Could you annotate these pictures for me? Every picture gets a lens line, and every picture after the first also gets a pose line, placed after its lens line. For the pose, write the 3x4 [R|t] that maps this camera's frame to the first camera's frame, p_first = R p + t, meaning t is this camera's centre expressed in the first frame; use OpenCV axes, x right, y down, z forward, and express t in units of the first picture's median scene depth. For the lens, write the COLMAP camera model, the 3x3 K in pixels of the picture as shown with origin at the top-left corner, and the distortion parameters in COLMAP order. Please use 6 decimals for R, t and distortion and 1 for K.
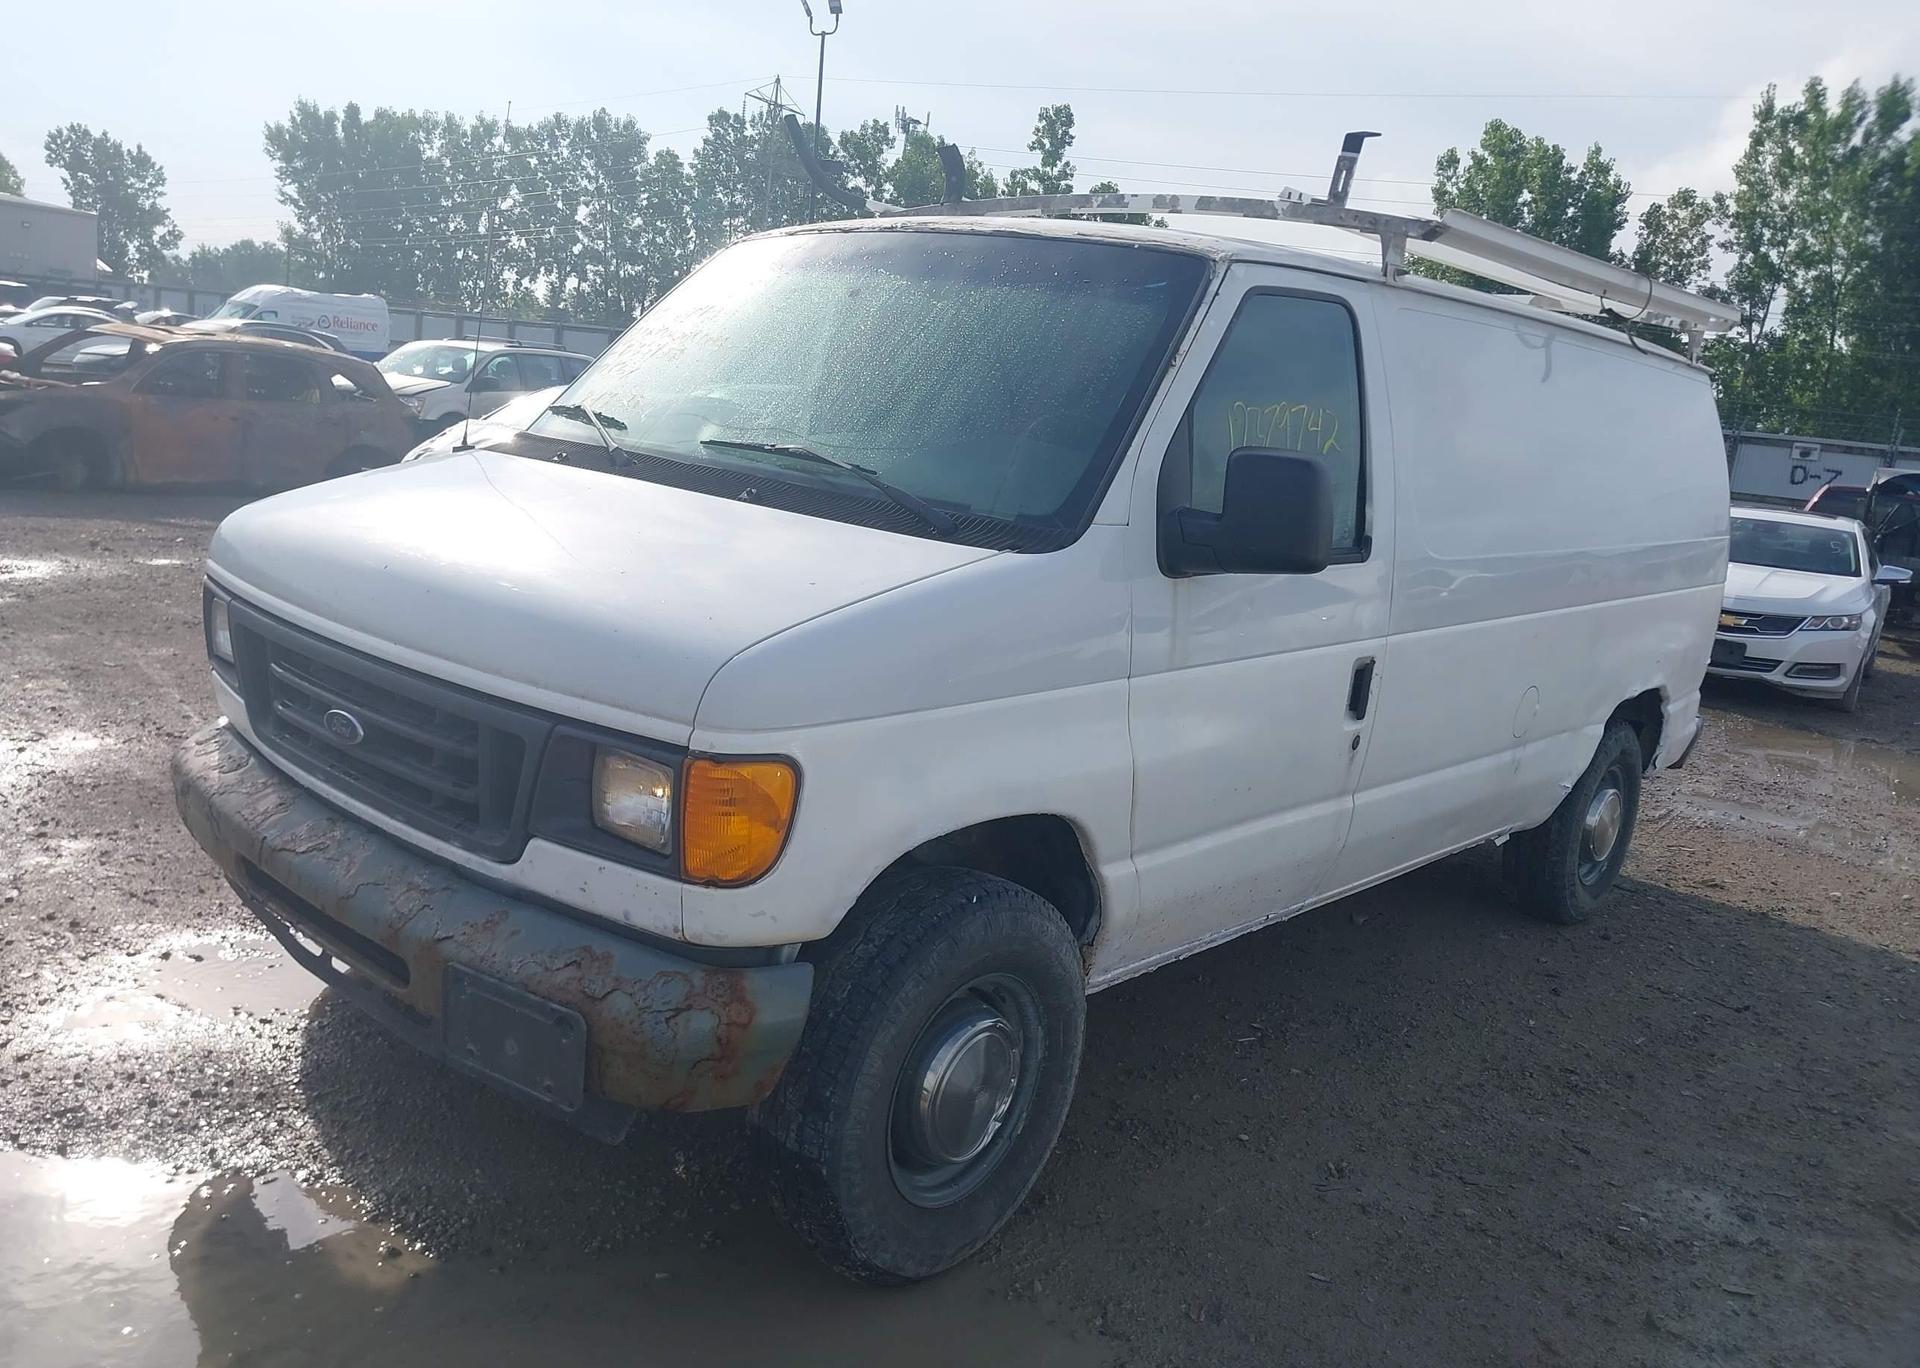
lens RADIAL K [[1518.4, 0, 971.2], [0, 1518.4, 674.5], [0, 0, 1]] dist [0.044951, -0.055961]
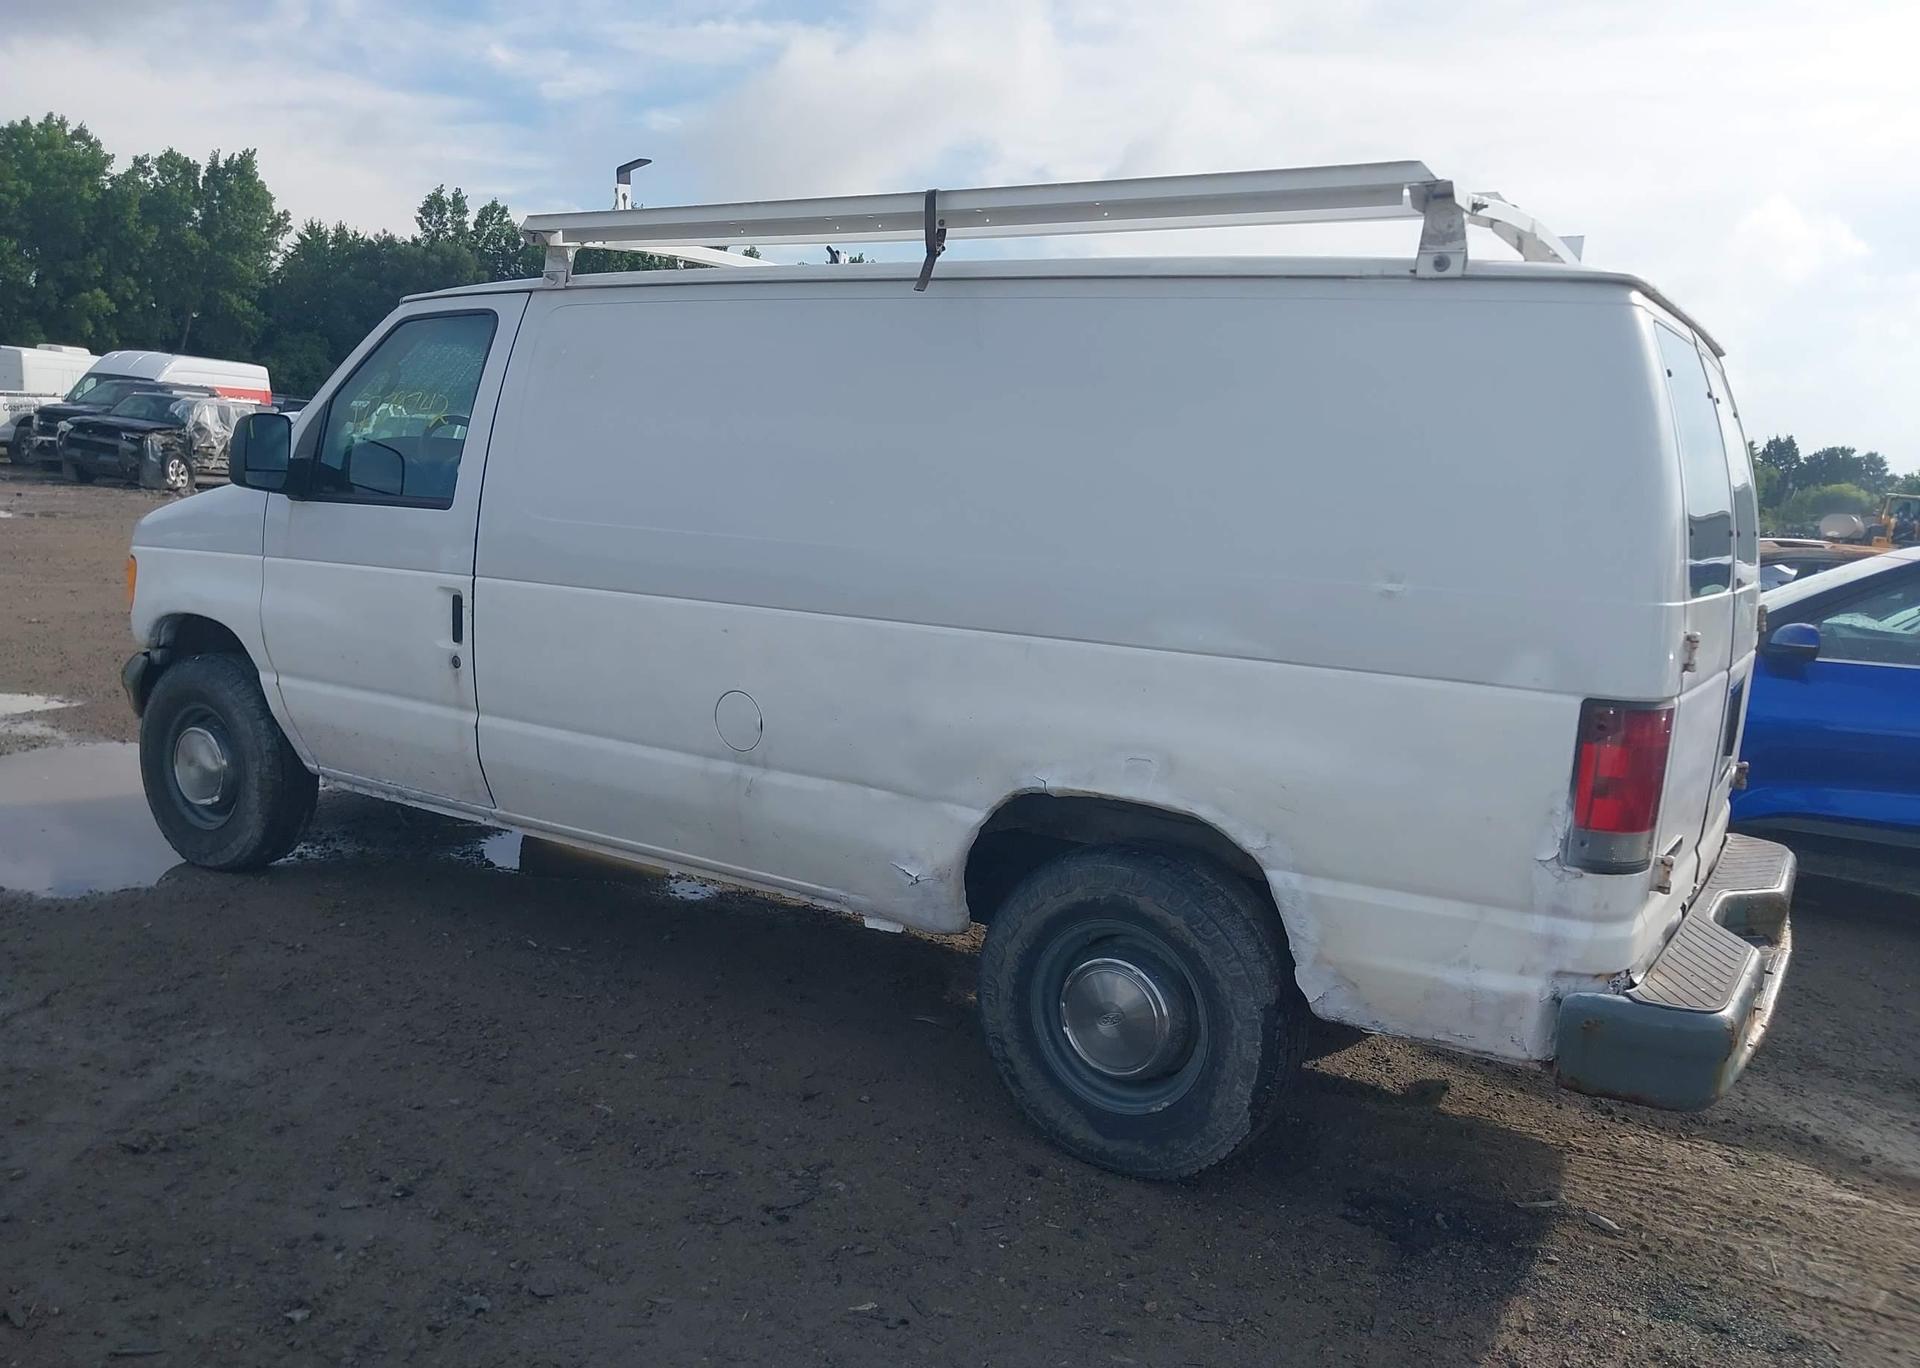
lens RADIAL K [[1518.4, 0, 969.6], [0, 1518.4, 686.8], [0, 0, 1]] dist [0.044951, -0.055961]
pose [[0.164531, 0.044838, -0.985352, 1.069012], [-0.229301, 0.973337, 0.006004, -0.026076], [0.959349, 0.224955, 0.170425, 0.839293]]
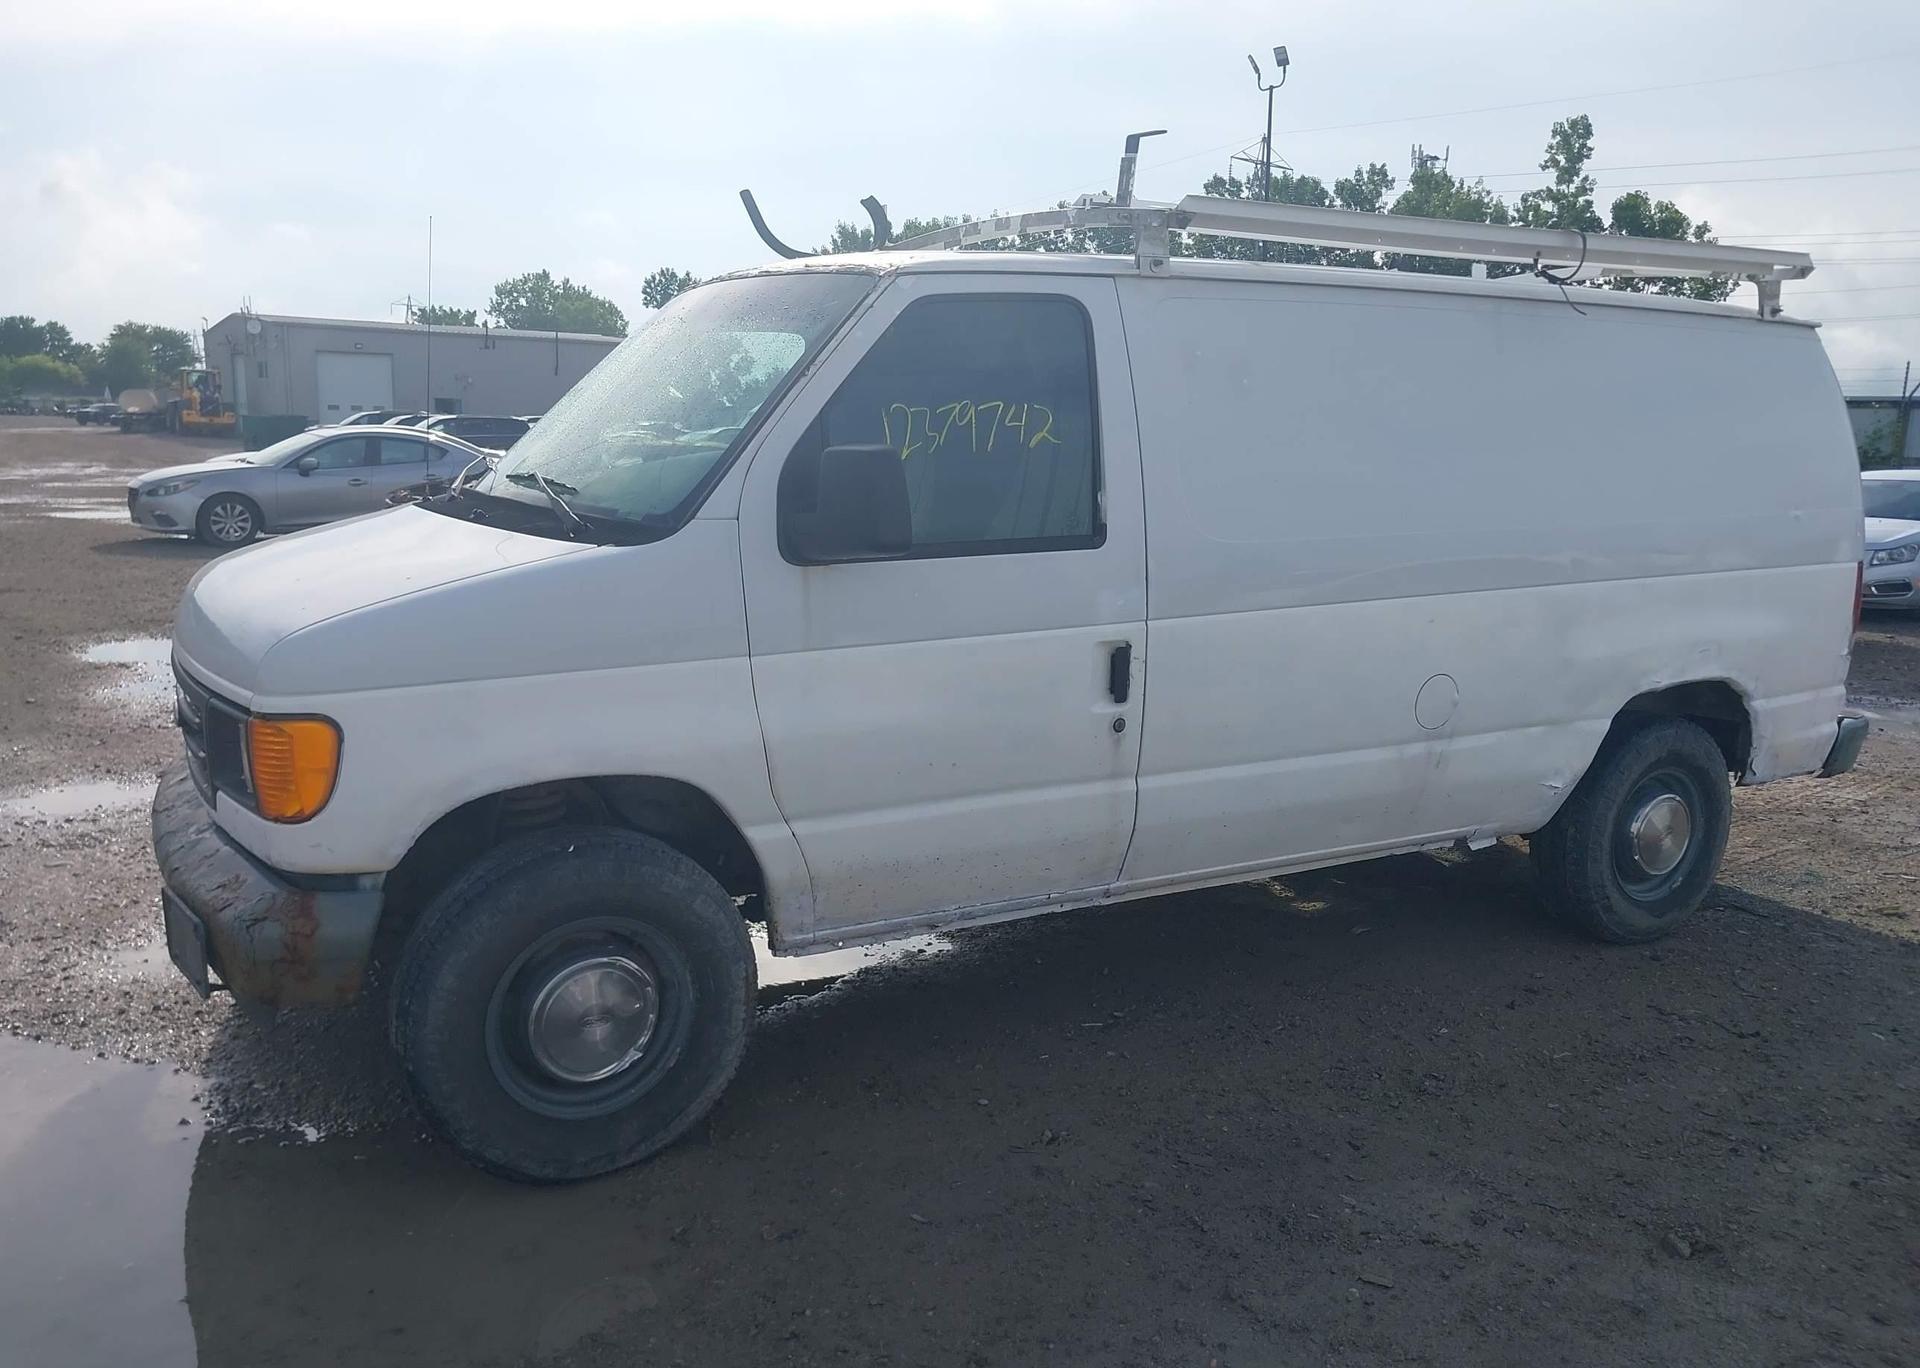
lens RADIAL K [[1518.4, 0, 964.8], [0, 1518.4, 684.1], [0, 0, 1]] dist [0.044951, -0.055961]
pose [[0.939126, -0.028701, -0.342371, 0.355745], [0.017139, 0.999178, -0.036749, 0.037037], [0.343144, 0.028644, 0.938846, 0.006273]]
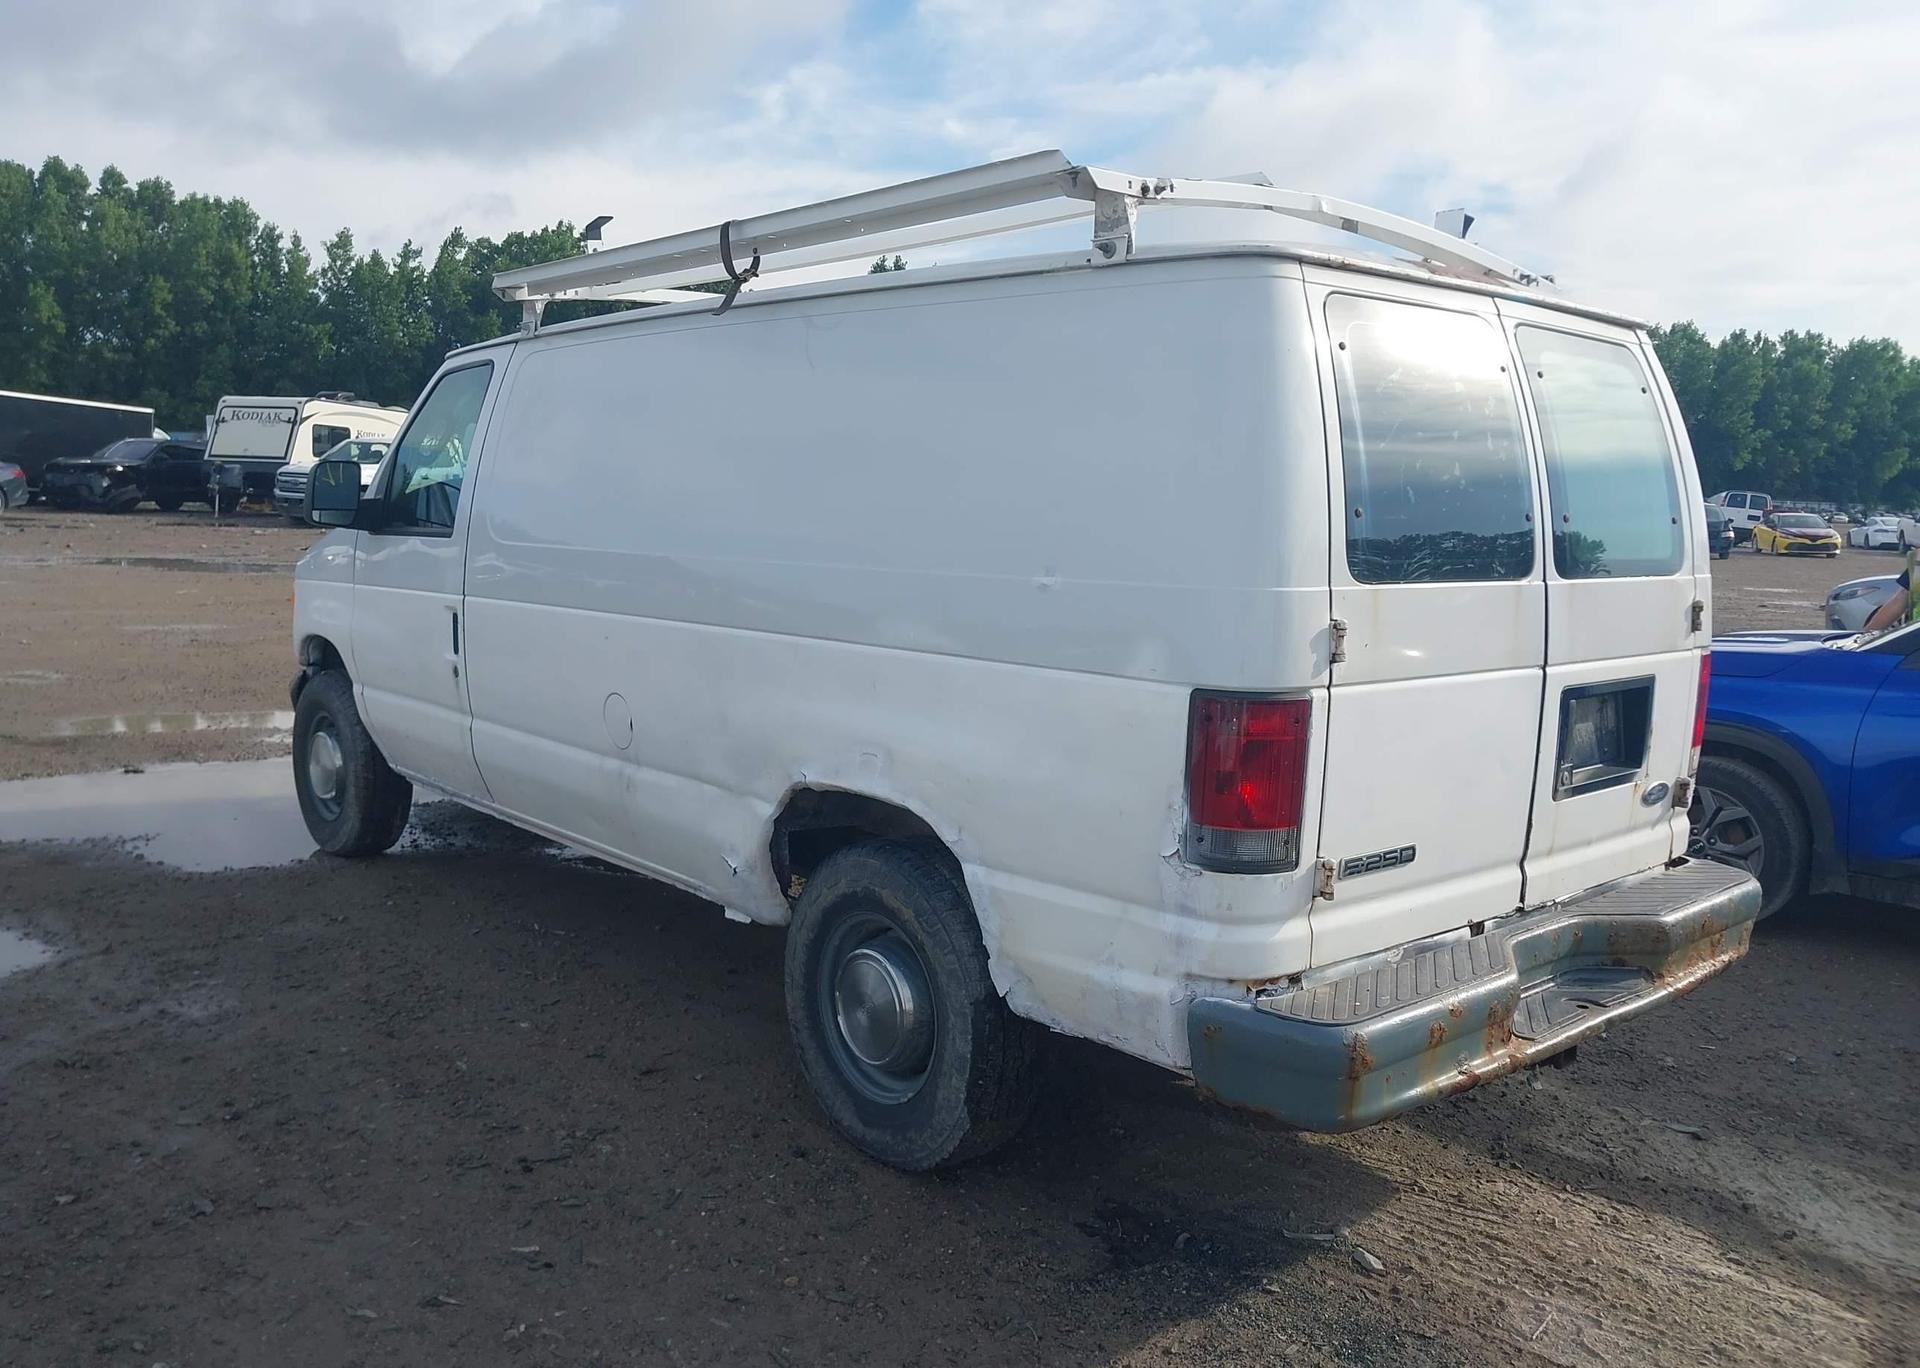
lens RADIAL K [[1518.4, 0, 963.0], [0, 1518.4, 683.7], [0, 0, 1]] dist [0.044951, -0.055961]
pose [[-0.121881, 0.017101, -0.992397, 1.099140], [-0.225100, 0.973323, 0.044418, -0.076493], [0.966683, 0.228802, -0.114780, 1.129062]]
